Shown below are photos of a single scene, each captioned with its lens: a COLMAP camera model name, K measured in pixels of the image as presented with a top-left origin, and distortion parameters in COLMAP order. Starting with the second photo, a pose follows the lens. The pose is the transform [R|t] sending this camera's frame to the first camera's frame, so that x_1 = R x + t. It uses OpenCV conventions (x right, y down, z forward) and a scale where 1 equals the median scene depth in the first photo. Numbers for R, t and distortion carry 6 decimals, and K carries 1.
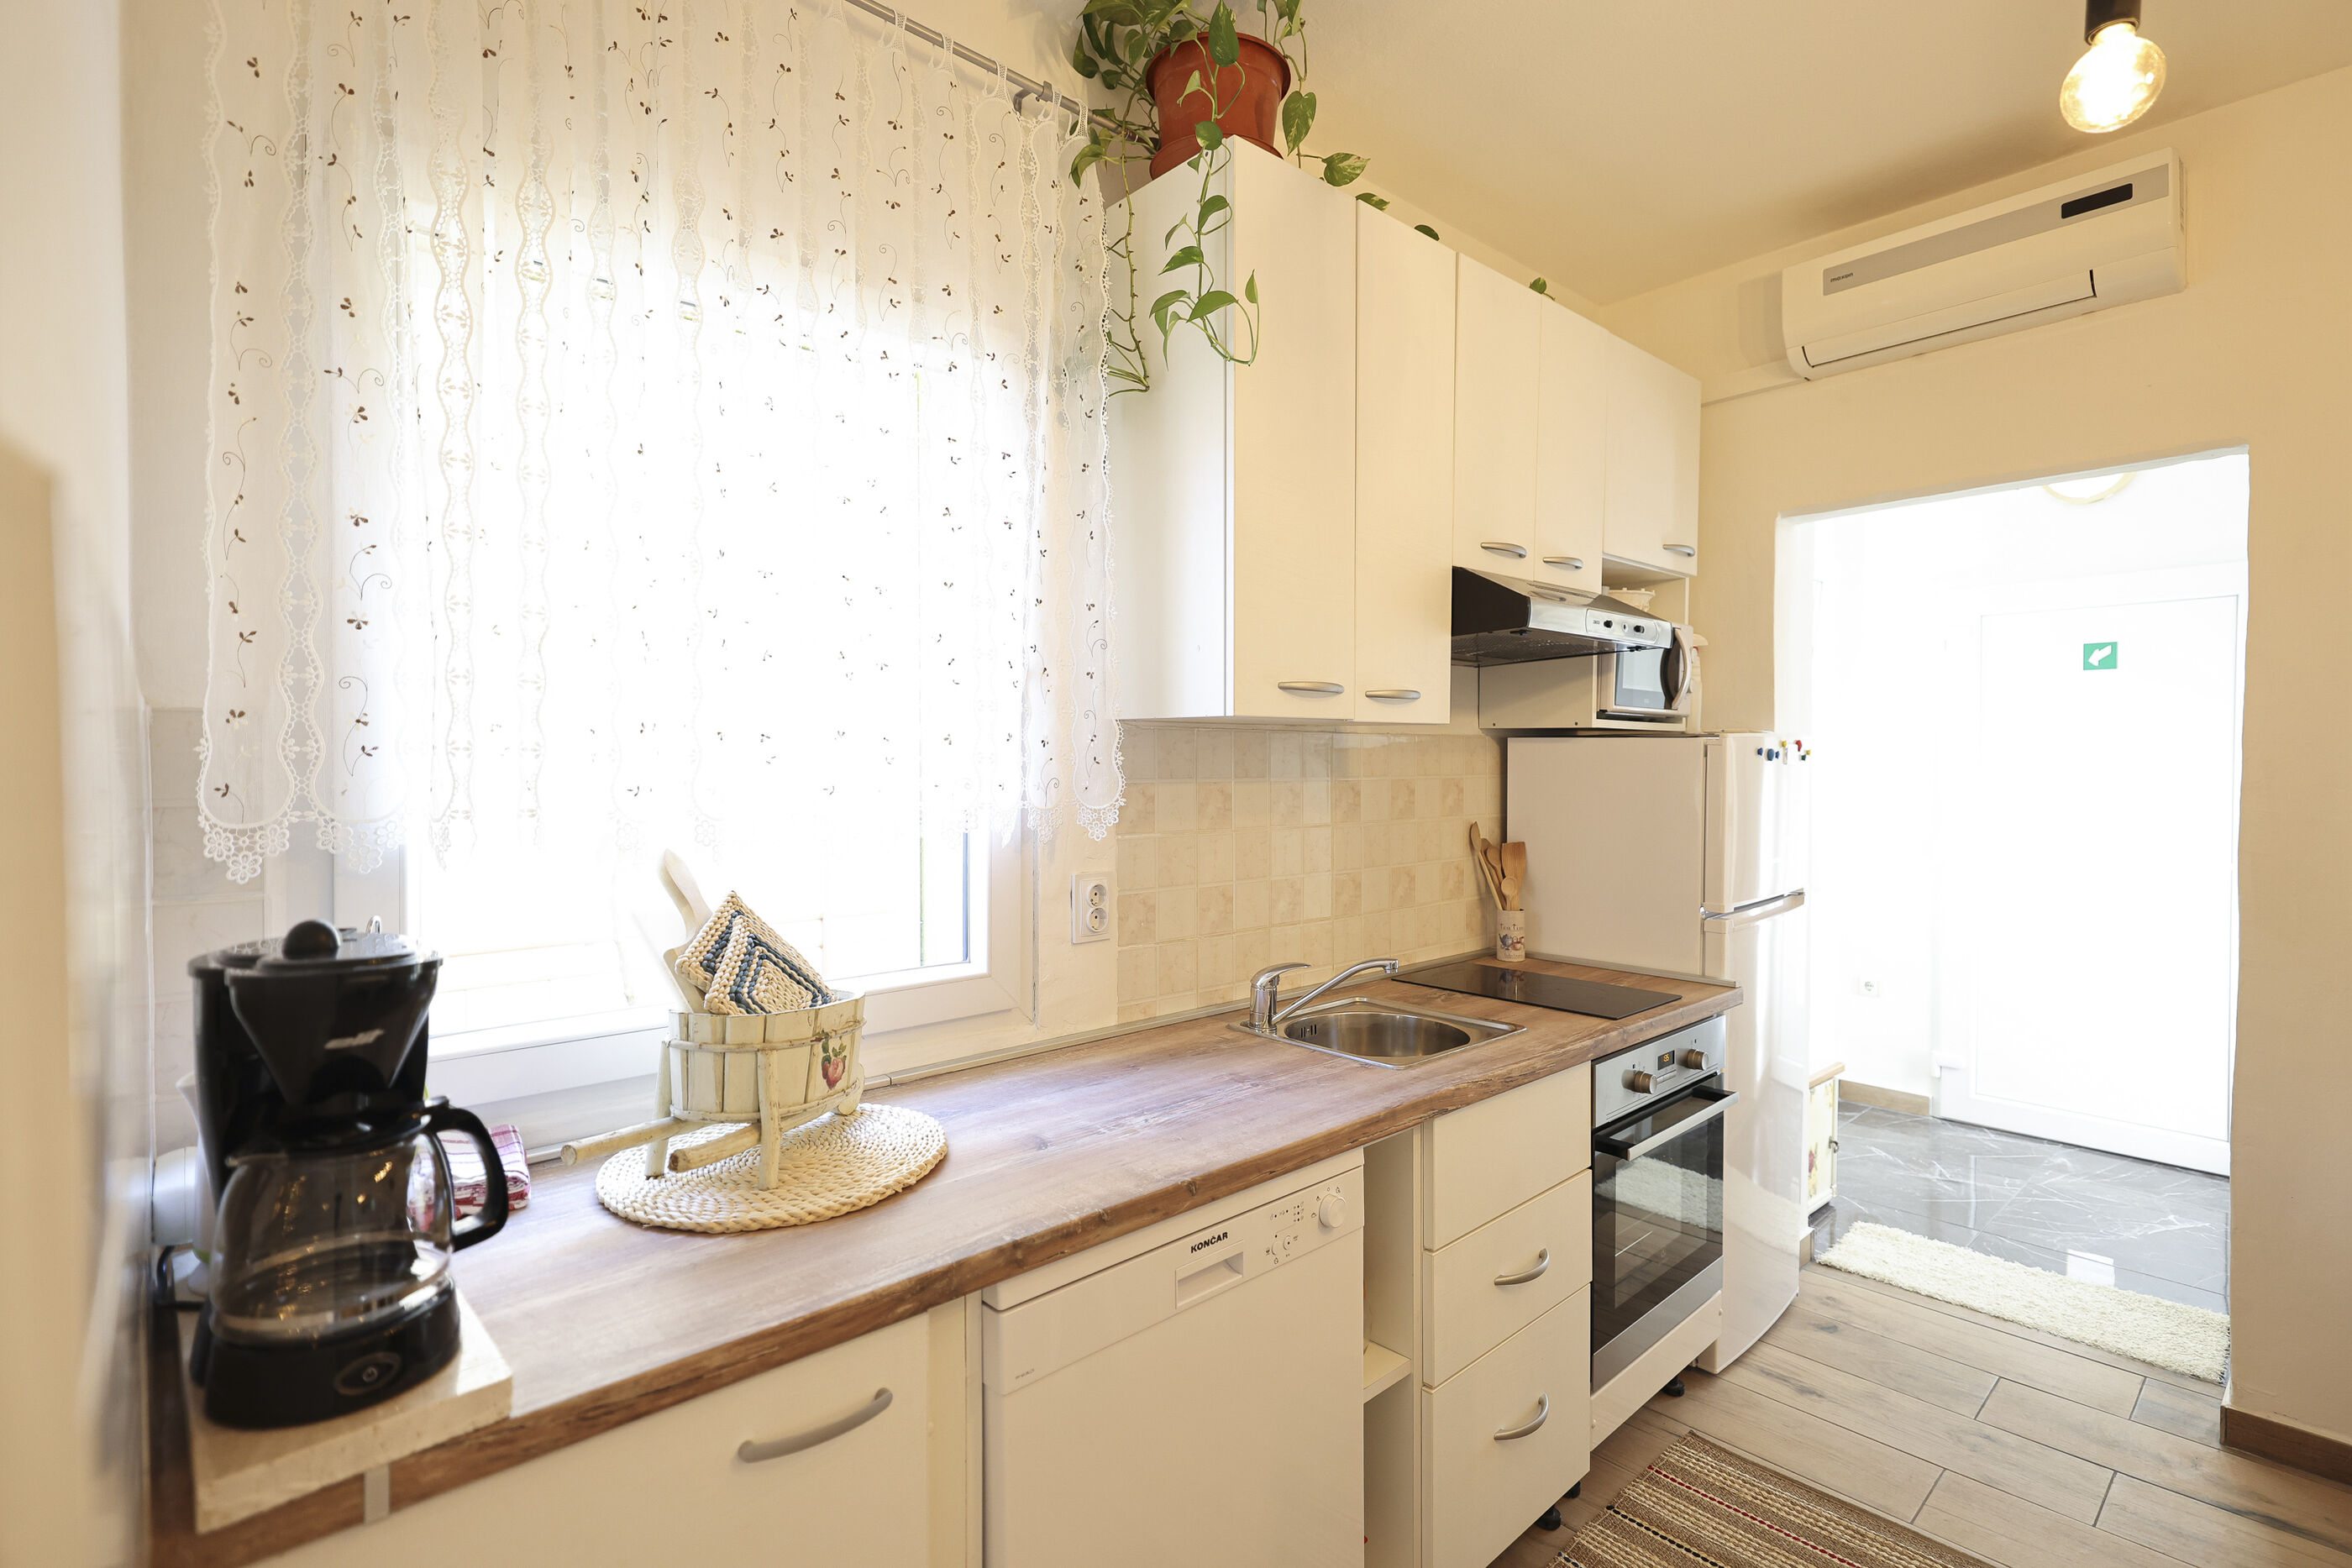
lens RADIAL K [[1122.9, 0, 1173.0], [0, 1122.9, 774.6], [0, 0, 1]] dist [0.003228, 0.000280]
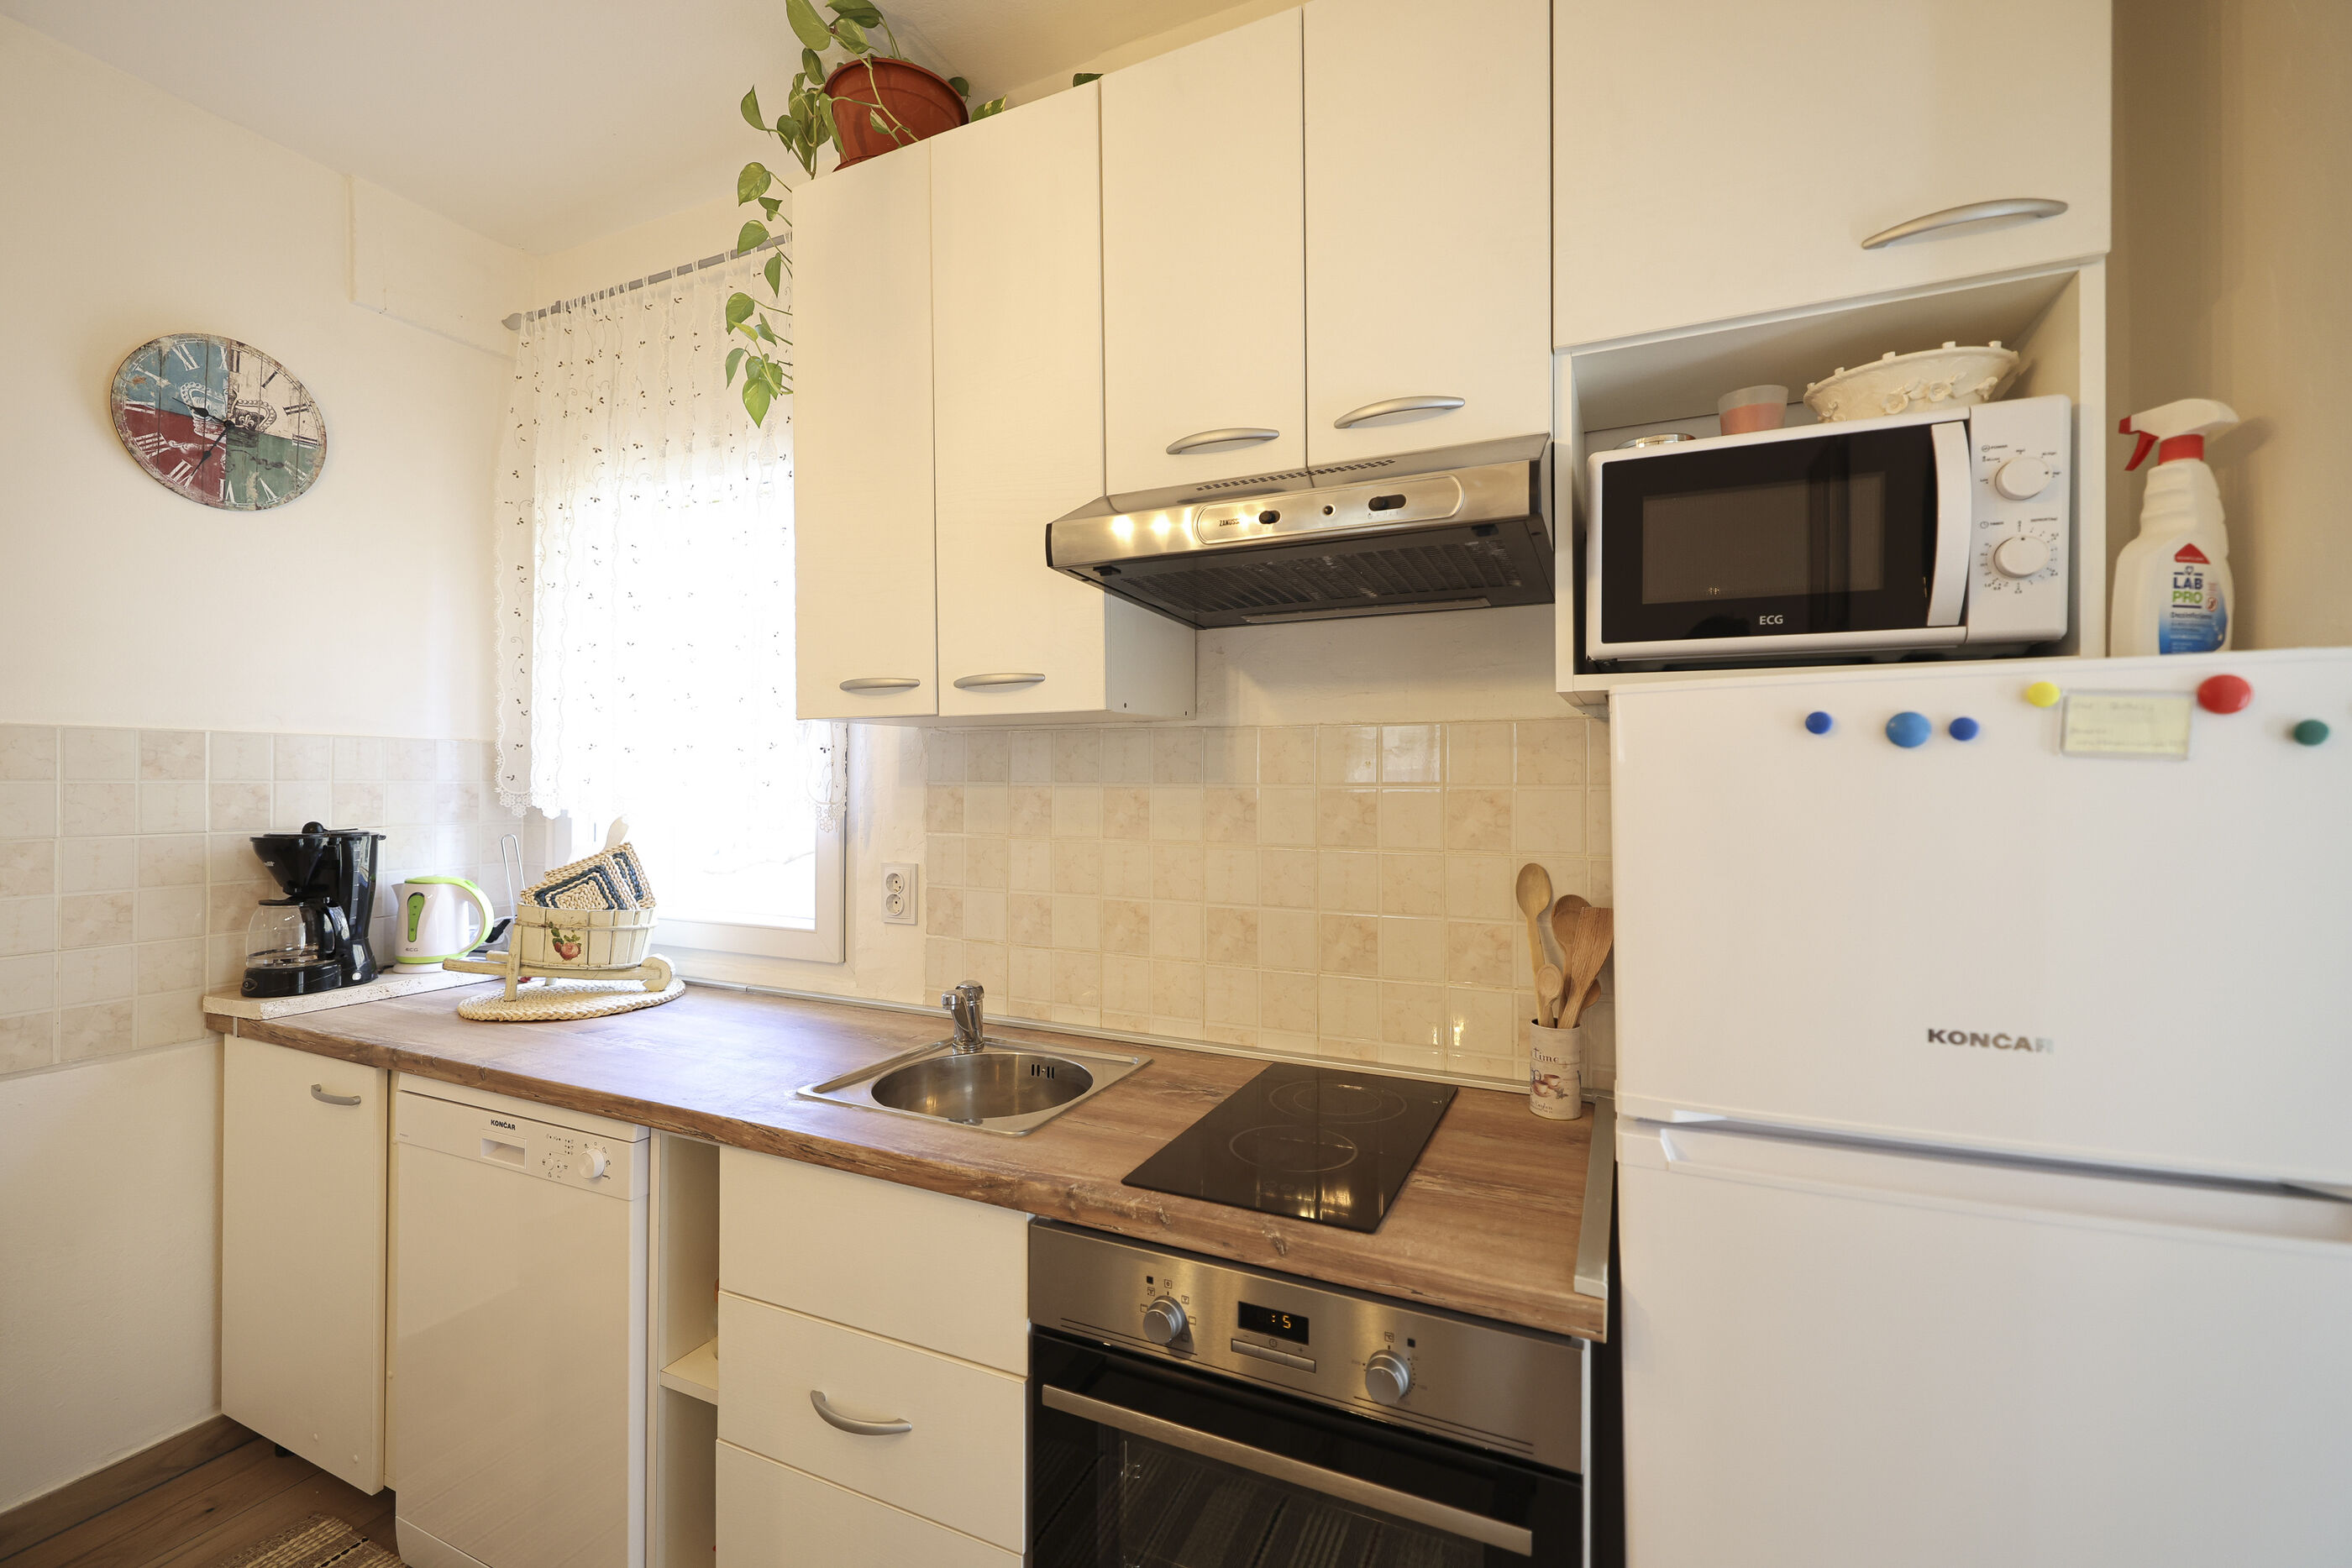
lens RADIAL K [[984.7, 0, 1172.0], [0, 984.7, 786.2], [0, 0, 1]] dist [0.000801, 0.000184]
pose [[0.376658, 0.006084, -0.926332, 1.136873], [-0.015771, 0.999876, 0.000154, 0.006363], [0.926218, 0.014551, 0.376707, 1.049267]]
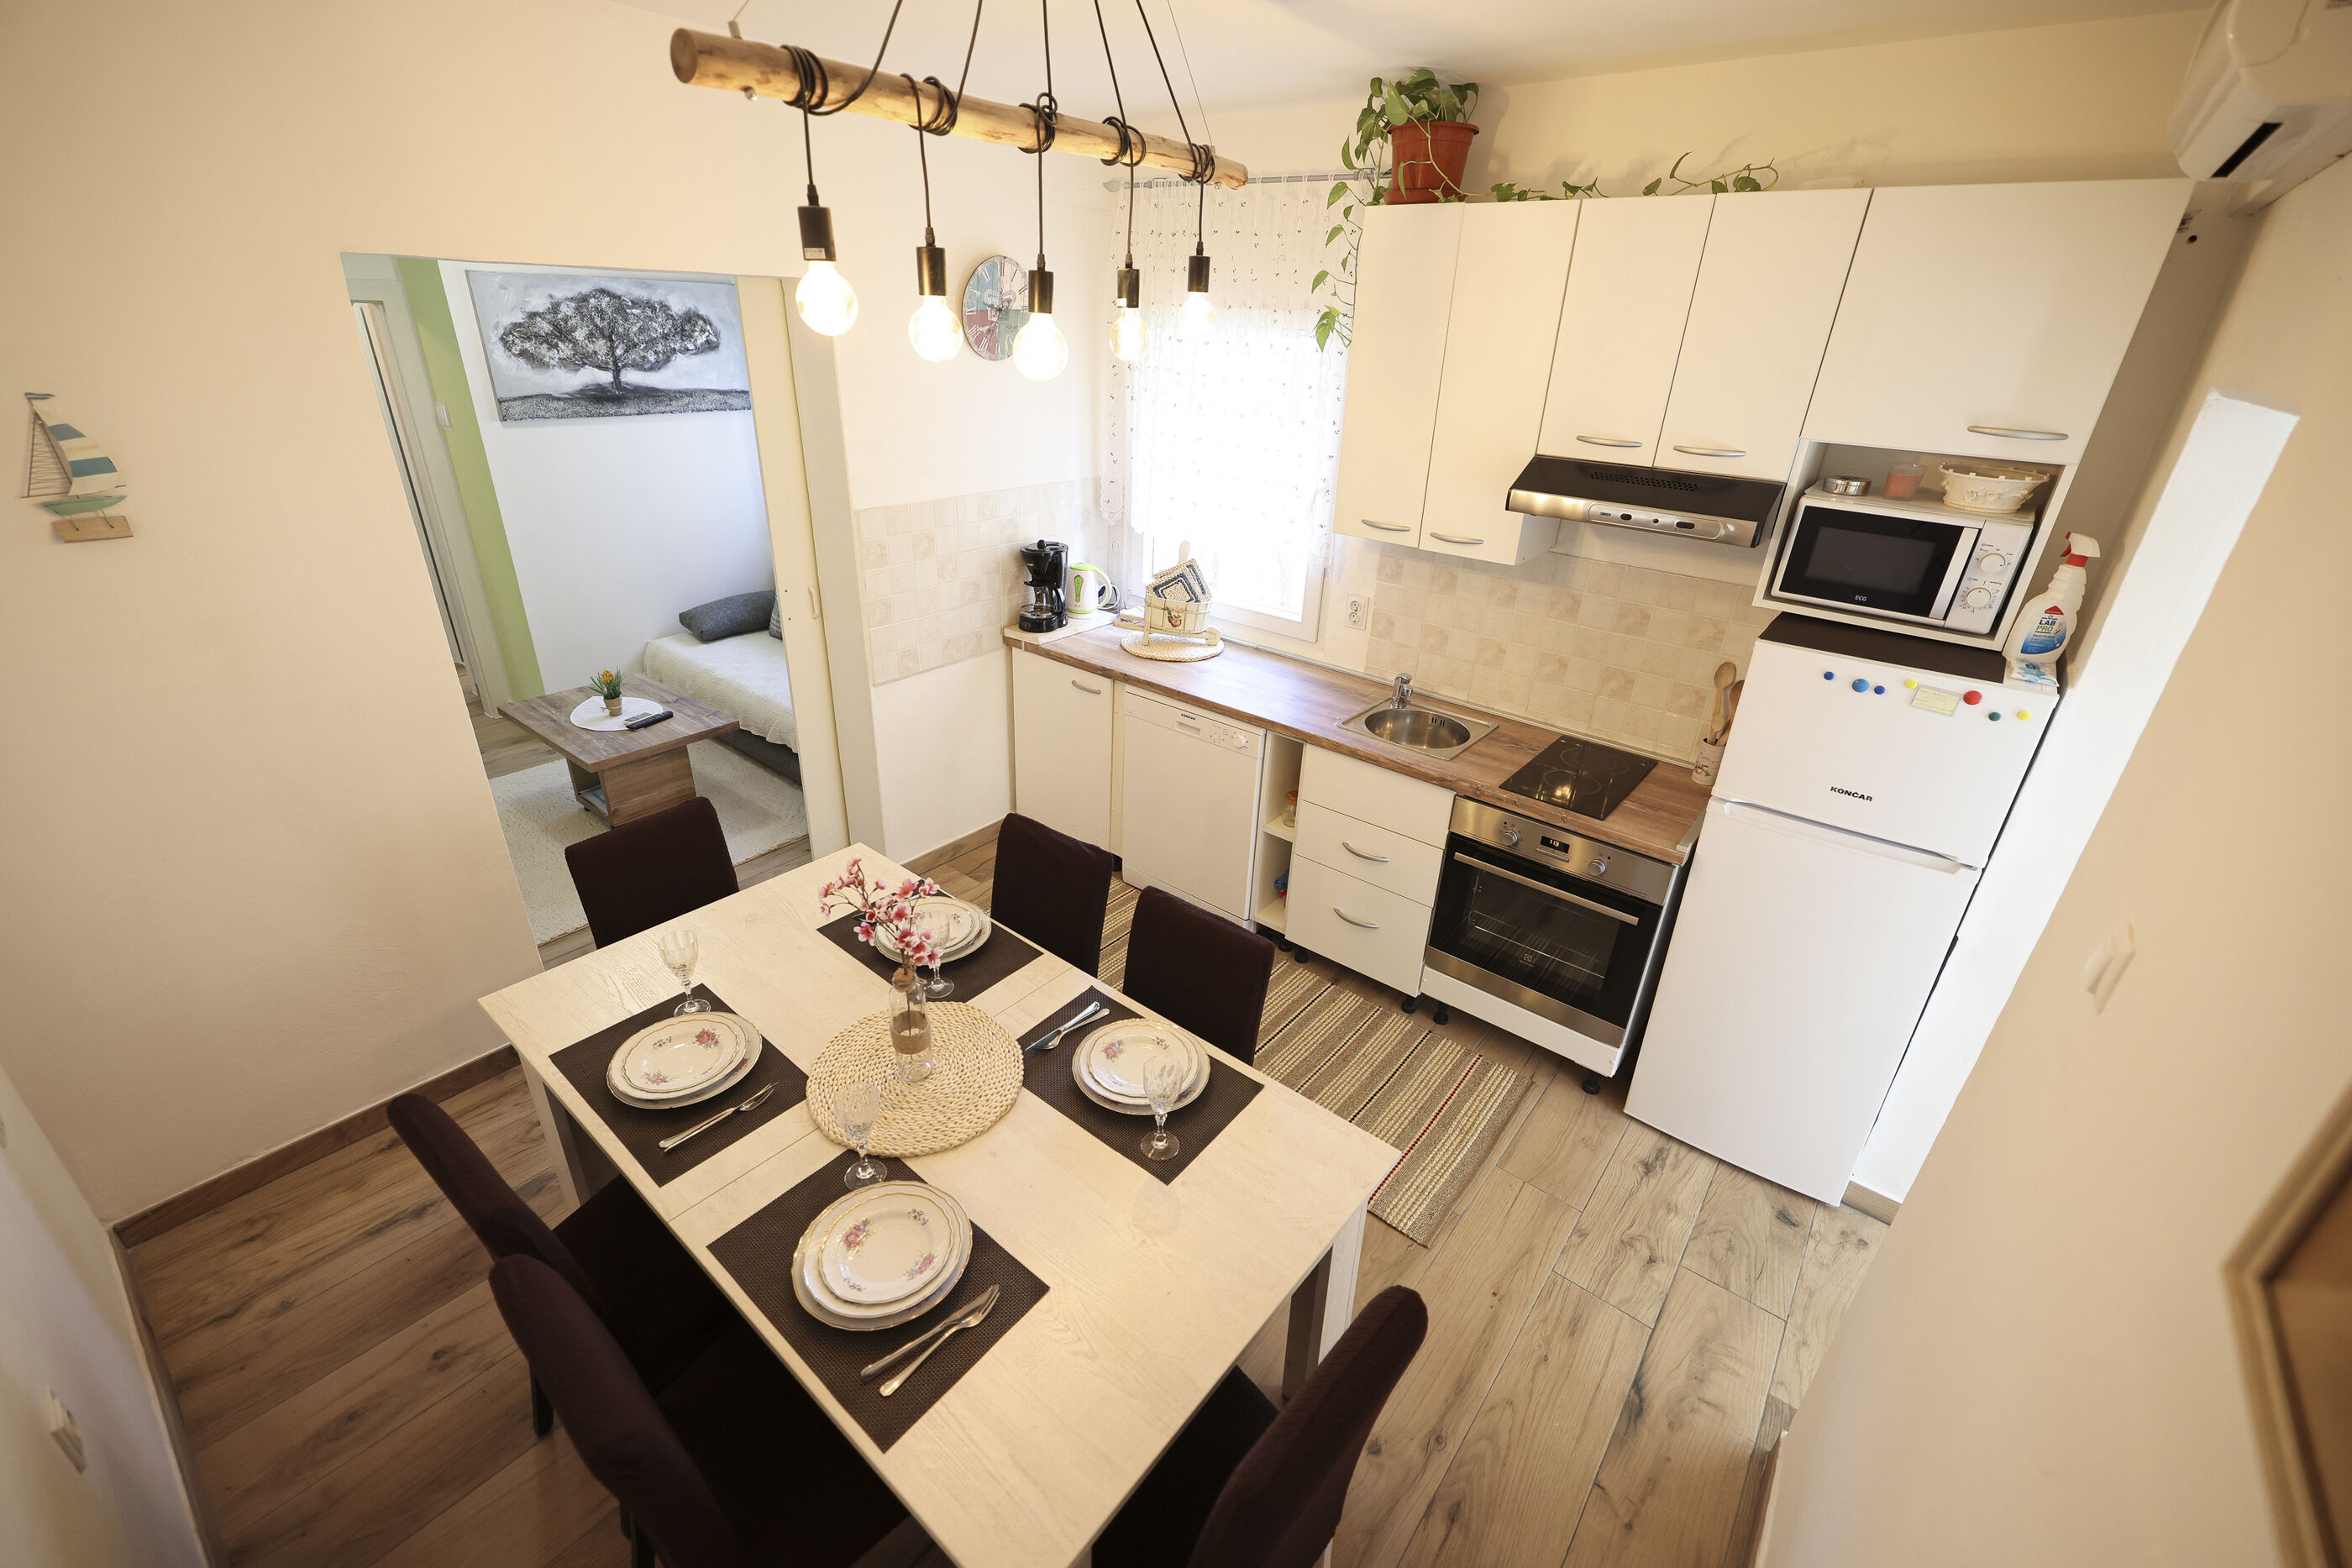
lens RADIAL K [[974.4, 0, 1154.5], [0, 974.4, 778.0], [0, 0, 1]] dist [0.001427, -0.000250]
pose [[0.128051, 0.433788, -0.891869, 1.905516], [-0.047951, 0.900929, 0.431310, -0.426228], [0.990608, -0.012464, 0.136165, 0.465000]]
